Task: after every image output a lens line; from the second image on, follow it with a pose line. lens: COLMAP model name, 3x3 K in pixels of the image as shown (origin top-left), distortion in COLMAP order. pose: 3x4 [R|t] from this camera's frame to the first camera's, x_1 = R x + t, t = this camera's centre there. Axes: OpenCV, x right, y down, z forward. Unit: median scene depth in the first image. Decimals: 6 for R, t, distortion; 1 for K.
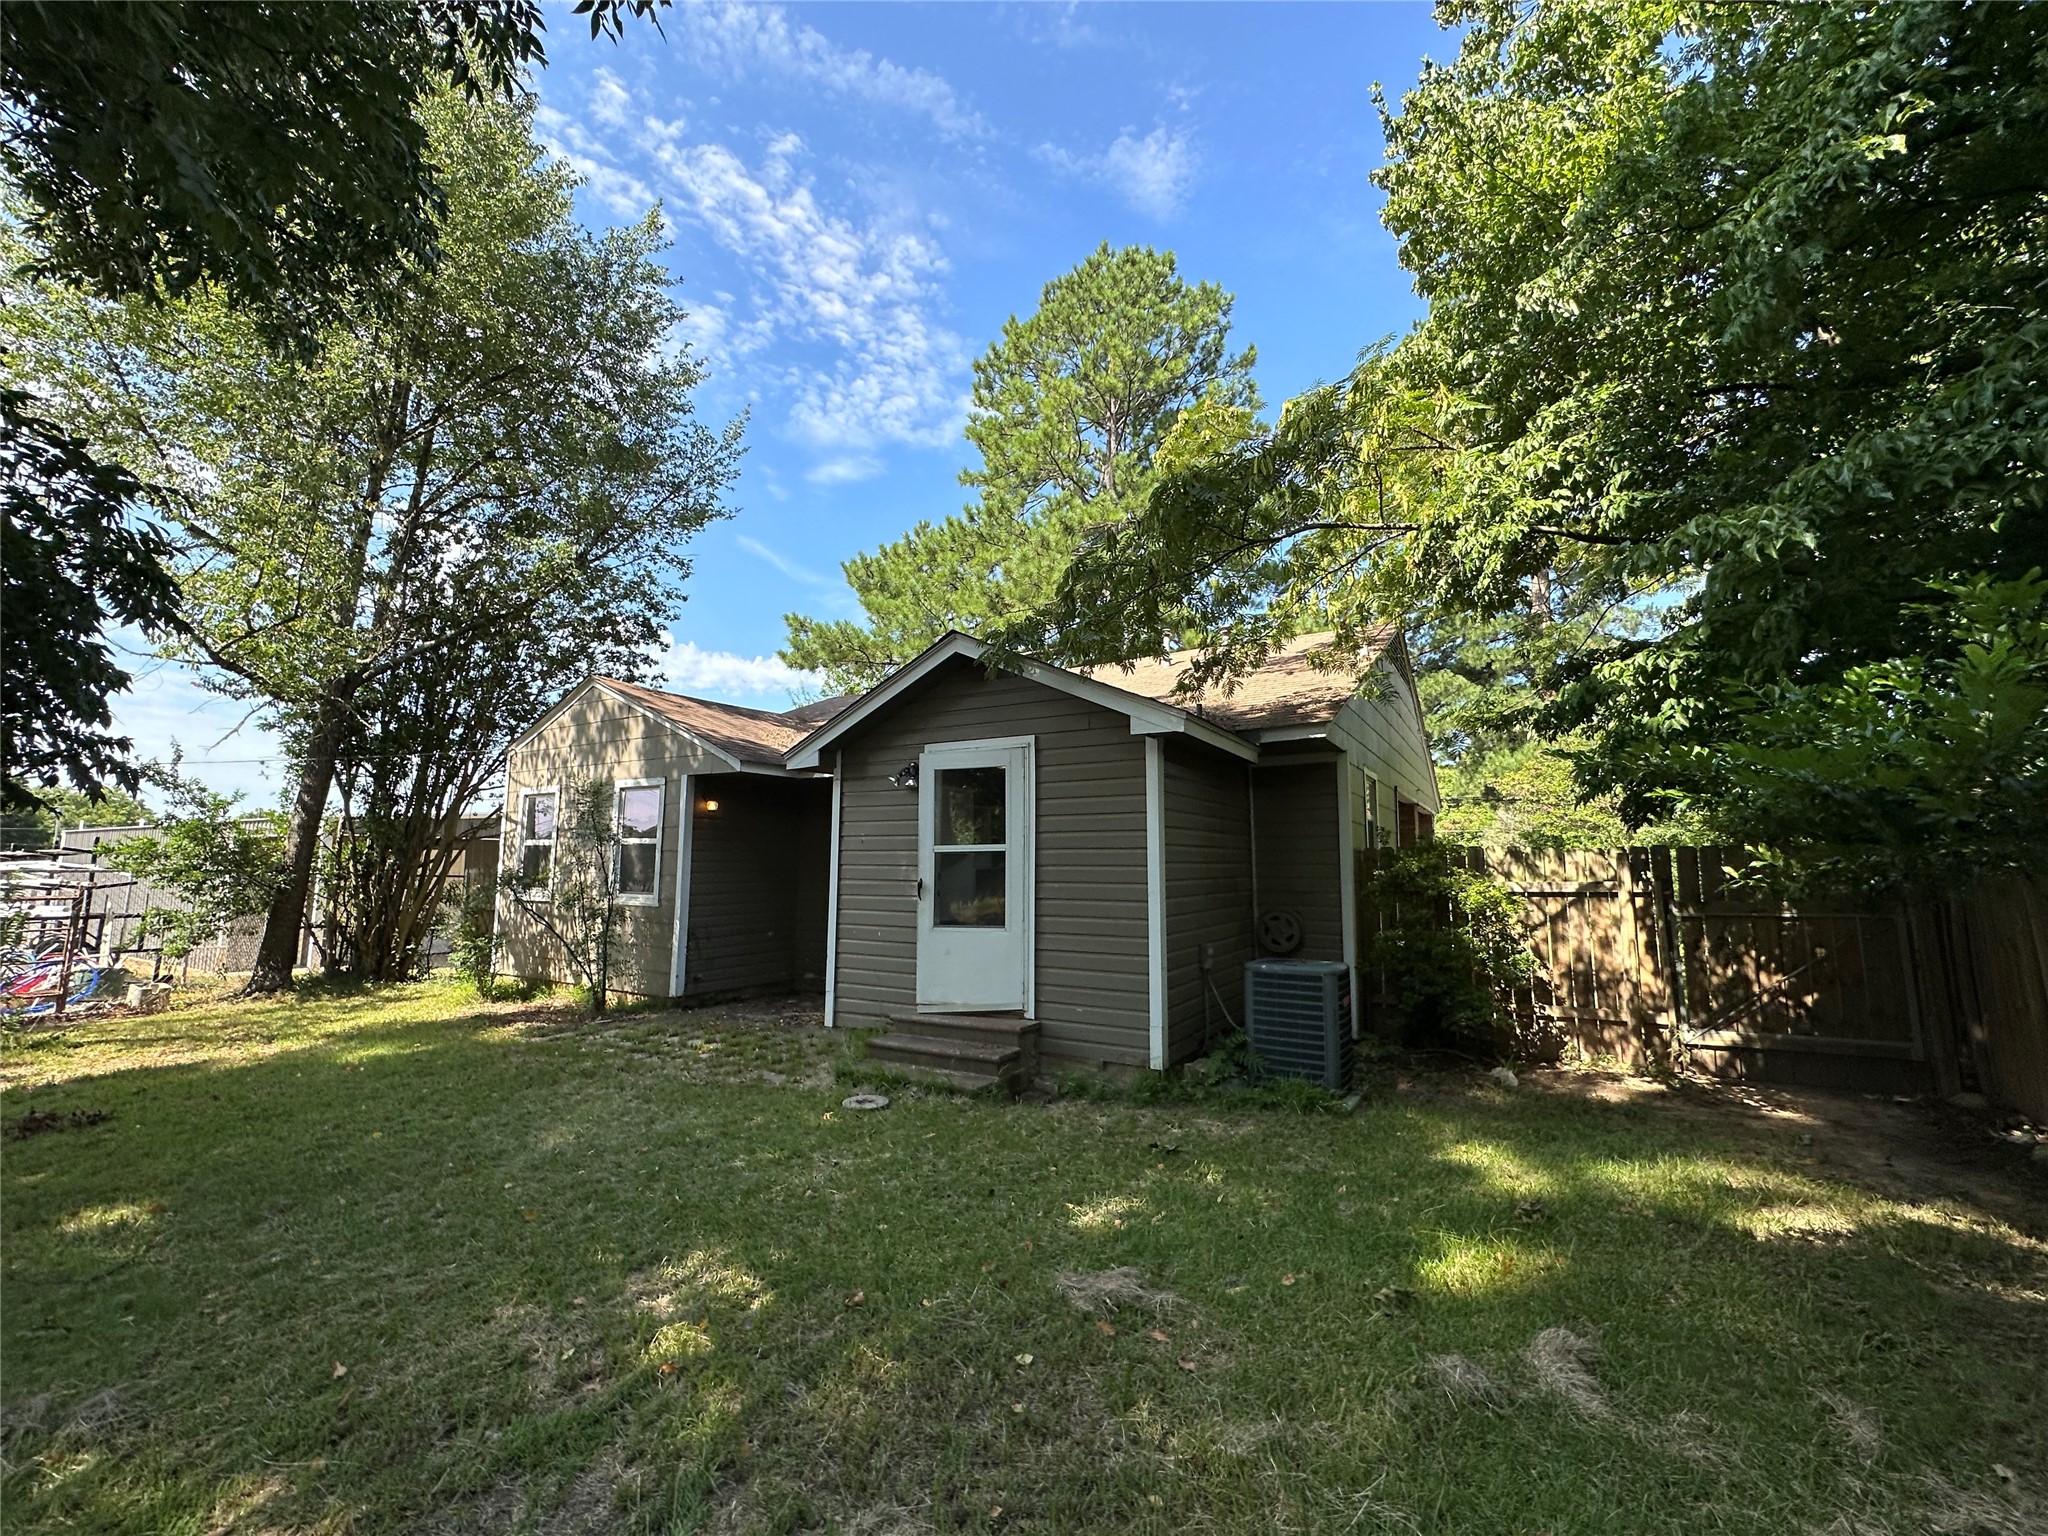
lens RADIAL K [[819.2, 0, 1021.9], [0, 819.2, 770.2], [0, 0, 1]] dist [-0.002308, -0.000353]
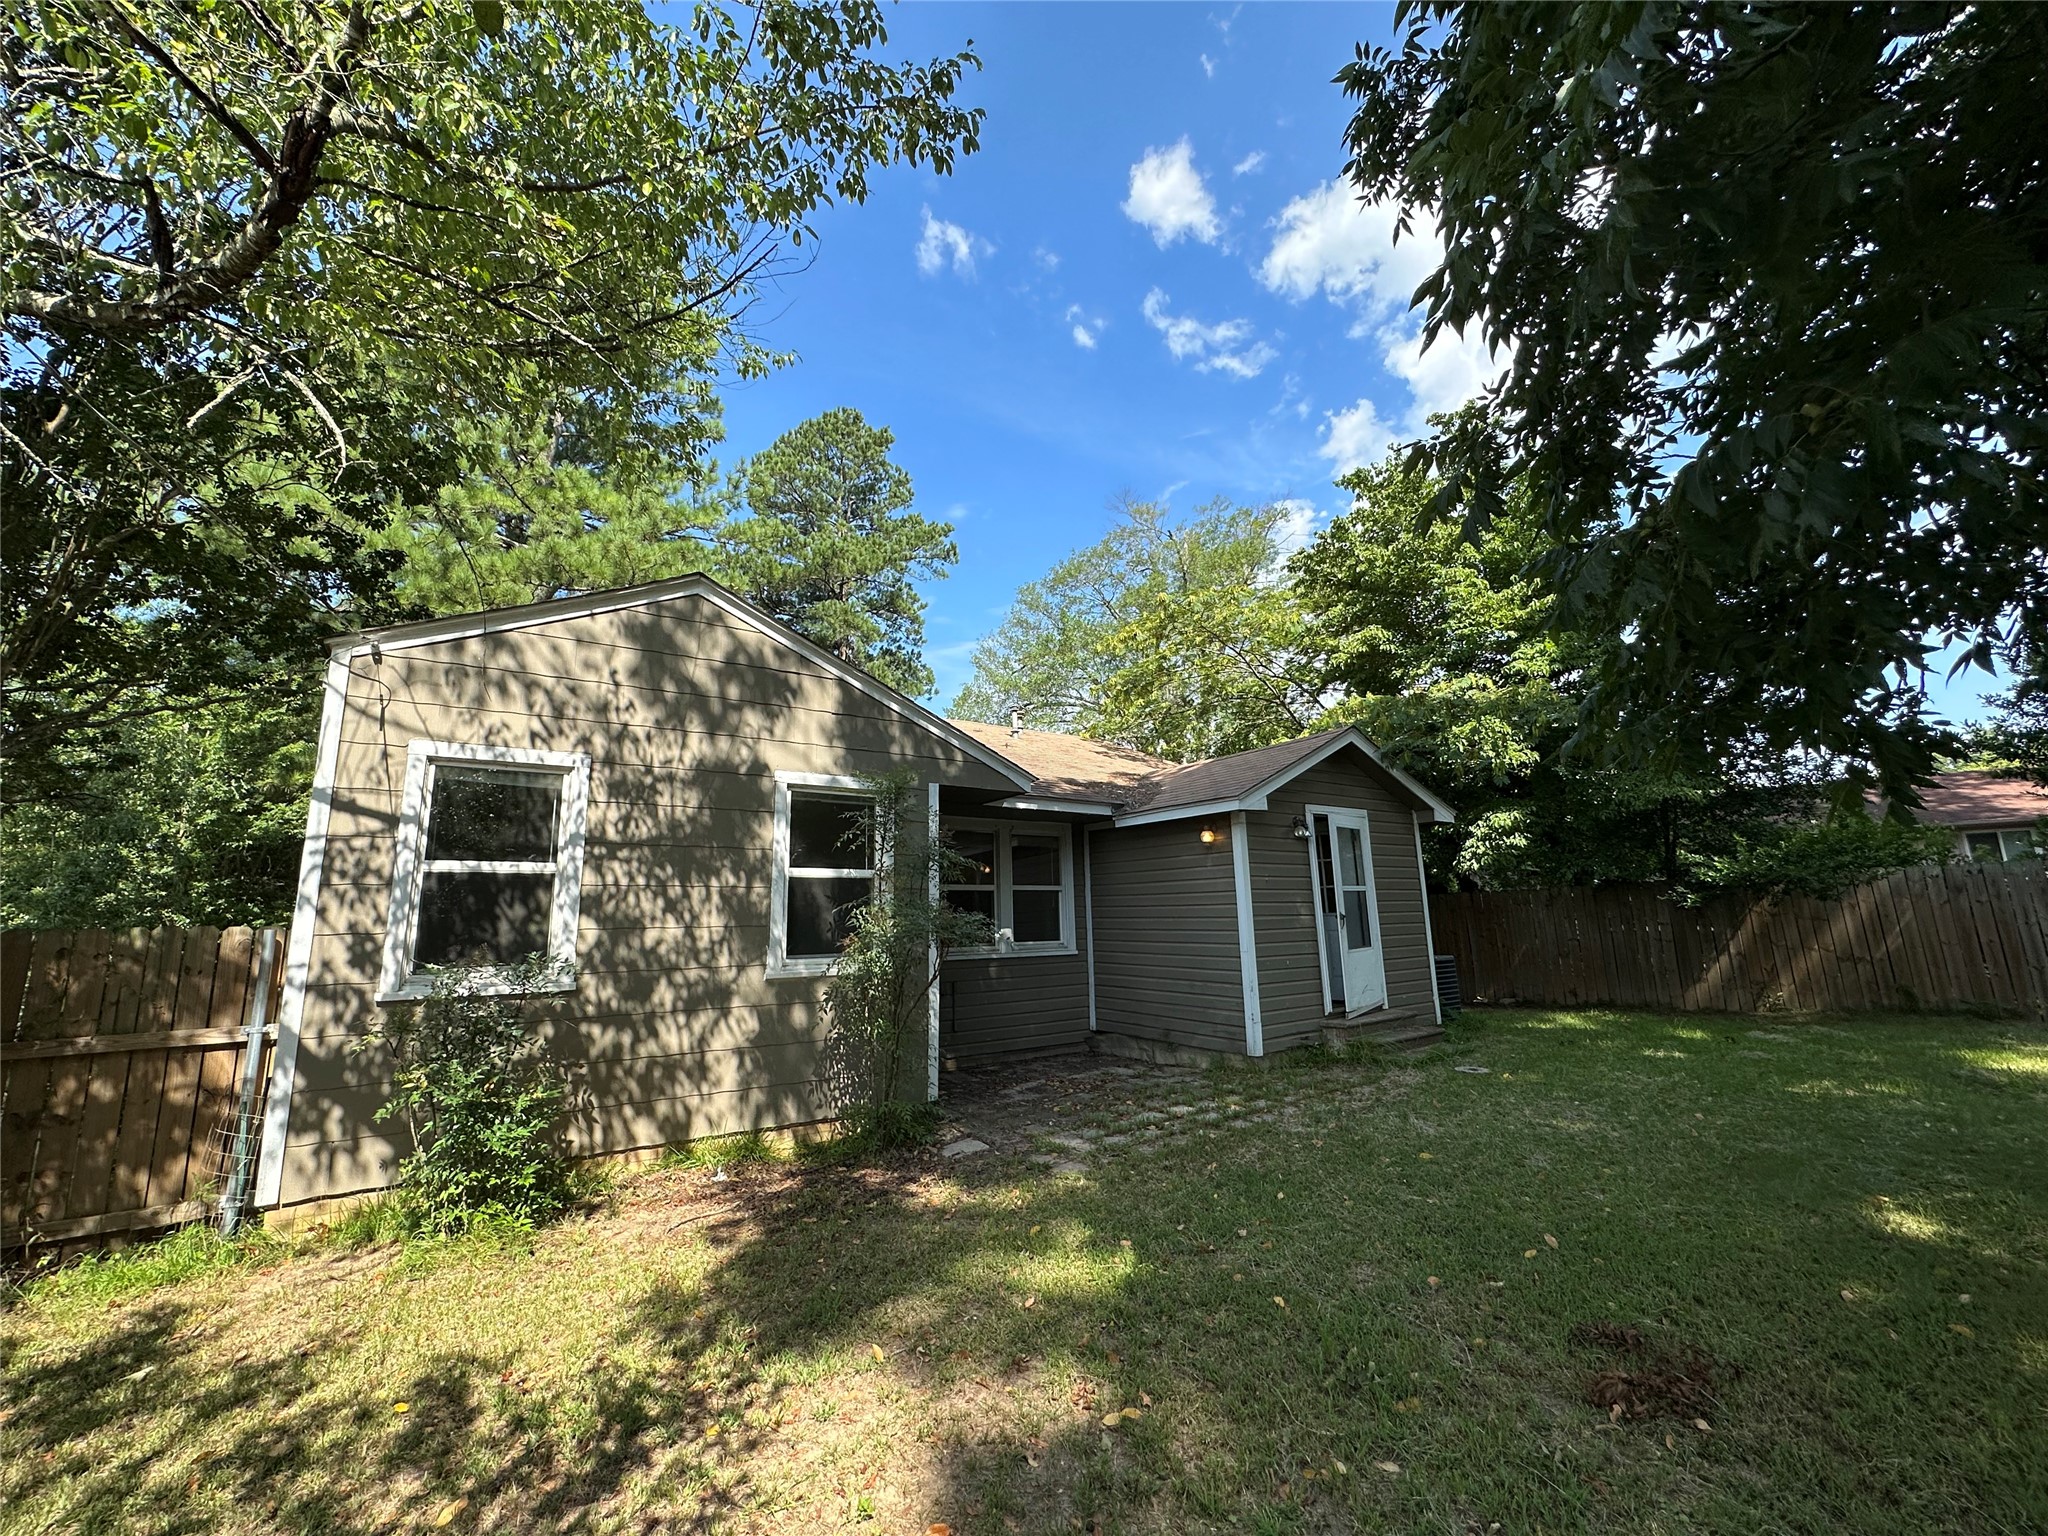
lens RADIAL K [[819.2, 0, 1021.9], [0, 819.2, 770.2], [0, 0, 1]] dist [-0.002308, -0.000353]
pose [[0.425739, 0.149183, 0.892463, -0.945737], [-0.082770, 0.988601, -0.125768, 0.073065], [-0.901052, -0.020325, 0.433234, 0.571548]]
